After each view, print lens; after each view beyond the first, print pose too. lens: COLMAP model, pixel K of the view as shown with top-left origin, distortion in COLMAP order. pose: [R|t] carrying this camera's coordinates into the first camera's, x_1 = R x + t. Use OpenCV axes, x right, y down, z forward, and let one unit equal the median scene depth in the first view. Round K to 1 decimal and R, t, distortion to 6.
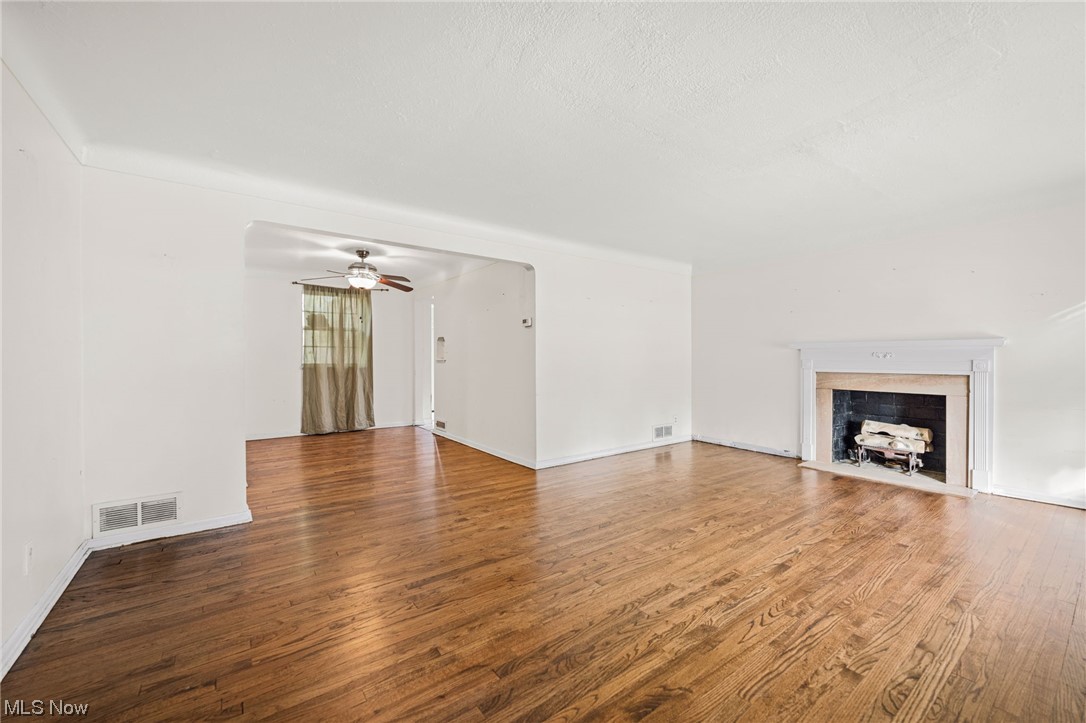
lens RADIAL K [[432.5, 0, 538.0], [0, 432.5, 361.2], [0, 0, 1]] dist [-0.004470, 0.000361]
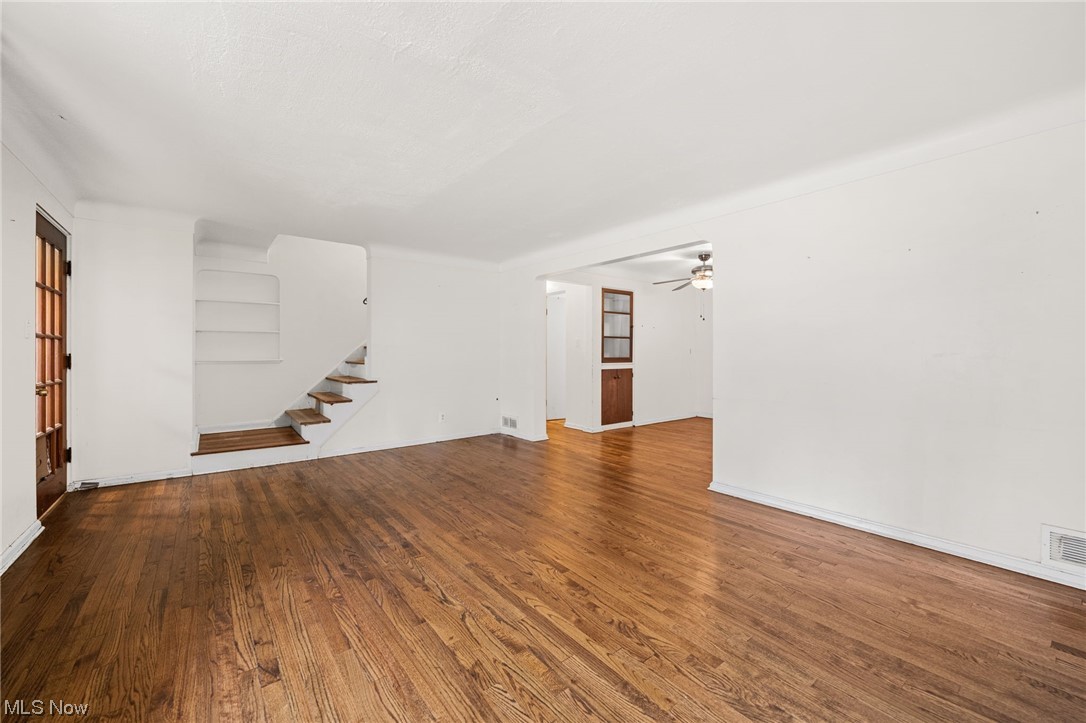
lens RADIAL K [[432.5, 0, 547.6], [0, 432.5, 356.8], [0, 0, 1]] dist [-0.004470, 0.000361]
pose [[0.046927, 0.010510, -0.998843, 0.915723], [-0.005325, 0.999933, 0.010271, -0.007440], [0.998884, 0.004837, 0.046979, 0.755979]]
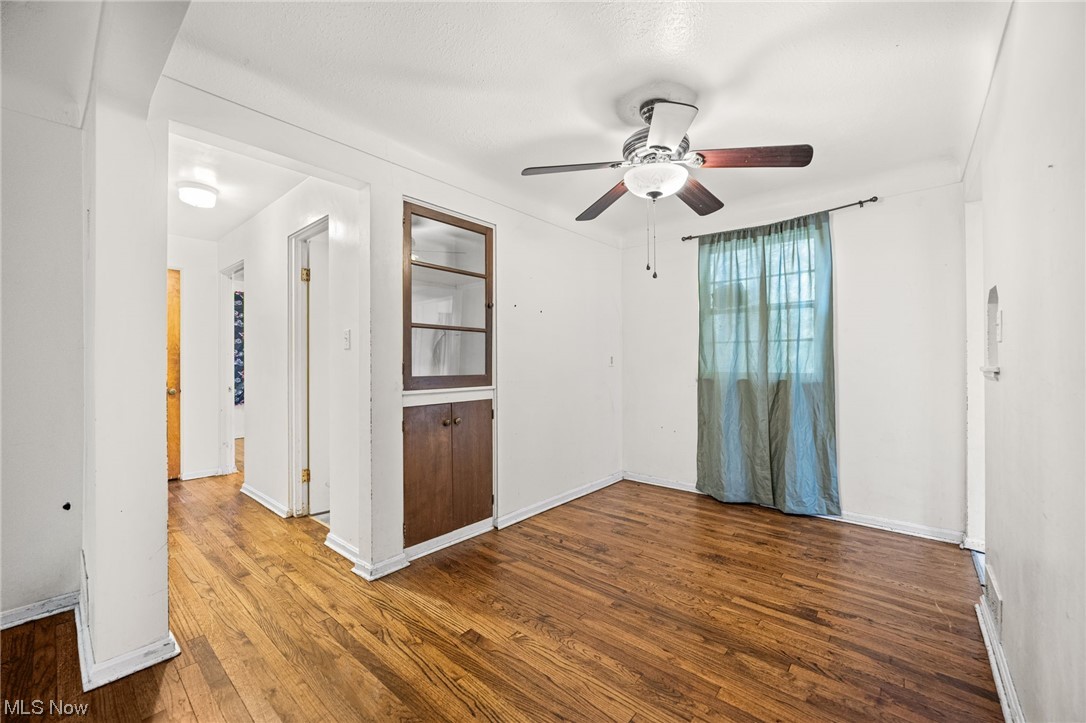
lens RADIAL K [[432.5, 0, 540.8], [0, 432.5, 364.2], [0, 0, 1]] dist [-0.004470, 0.000361]
pose [[0.220633, 0.002607, -0.975353, -0.025630], [-0.003444, 0.999992, 0.001893, -0.010009], [0.975351, 0.002941, 0.220640, 1.092213]]
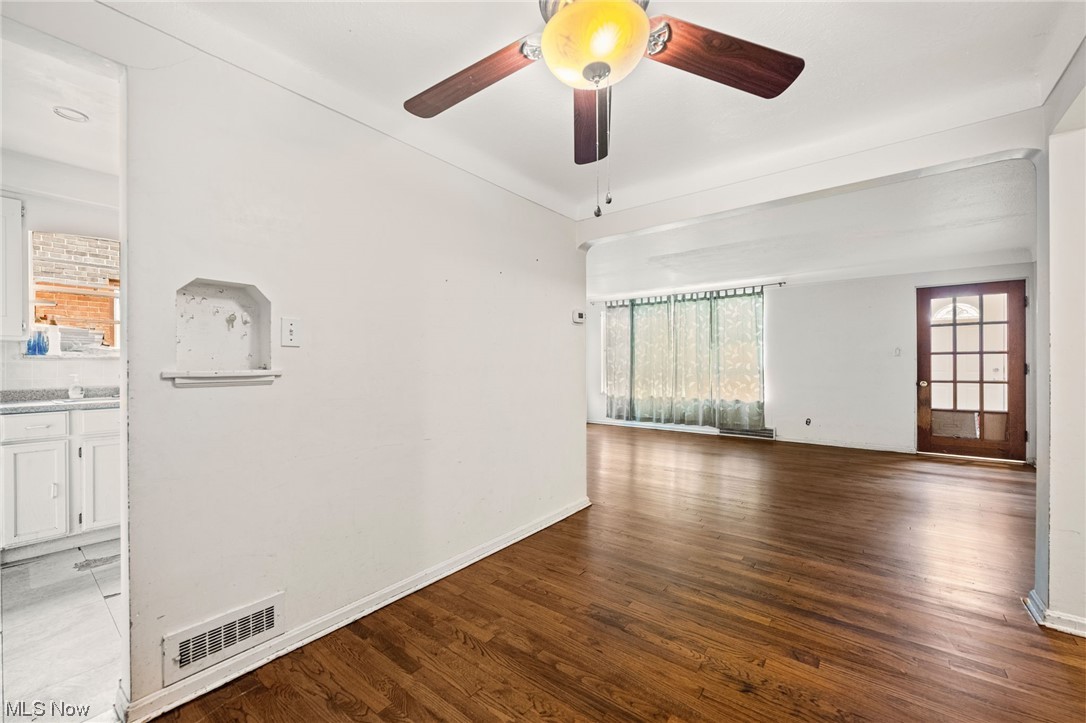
lens RADIAL K [[432.5, 0, 544.2], [0, 432.5, 364.8], [0, 0, 1]] dist [-0.004470, 0.000361]
pose [[-0.271947, 0.002901, 0.962308, -0.889377], [0.010292, 0.999947, -0.000105, -0.009641], [-0.962257, 0.009876, -0.271963, 1.511854]]
